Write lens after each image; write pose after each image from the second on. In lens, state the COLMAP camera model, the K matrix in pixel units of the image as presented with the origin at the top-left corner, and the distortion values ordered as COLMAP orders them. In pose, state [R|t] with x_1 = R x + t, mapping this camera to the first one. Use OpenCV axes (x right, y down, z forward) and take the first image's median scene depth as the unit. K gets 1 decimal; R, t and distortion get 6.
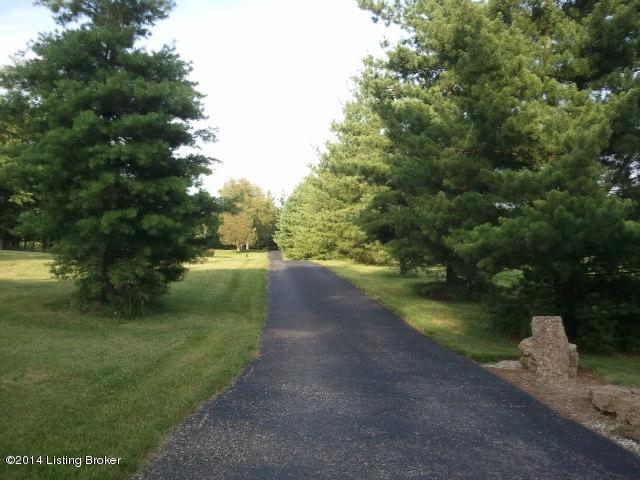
lens RADIAL K [[689.0, 0, 320.0], [0, 689.0, 240.0], [0, 0, 1]] dist [0.068242, -0.319976]
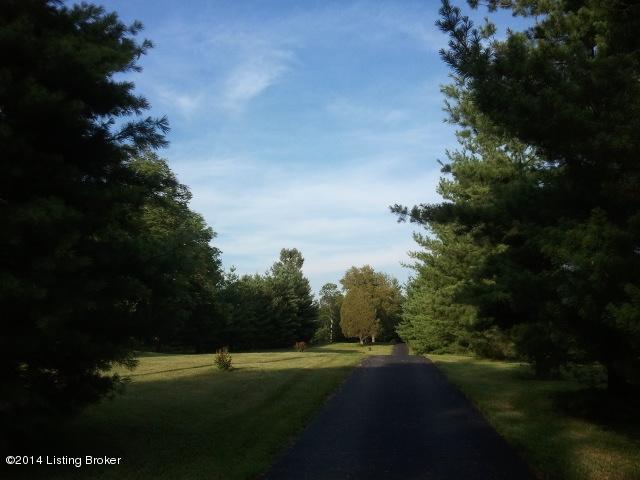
lens RADIAL K [[689.0, 0, 320.0], [0, 689.0, 240.0], [0, 0, 1]] dist [0.068242, -0.319976]
pose [[0.980988, -0.040161, -0.189870, 0.025965], [0.014595, 0.990850, -0.134176, 0.003118], [0.193521, 0.128854, 0.972598, 0.166888]]
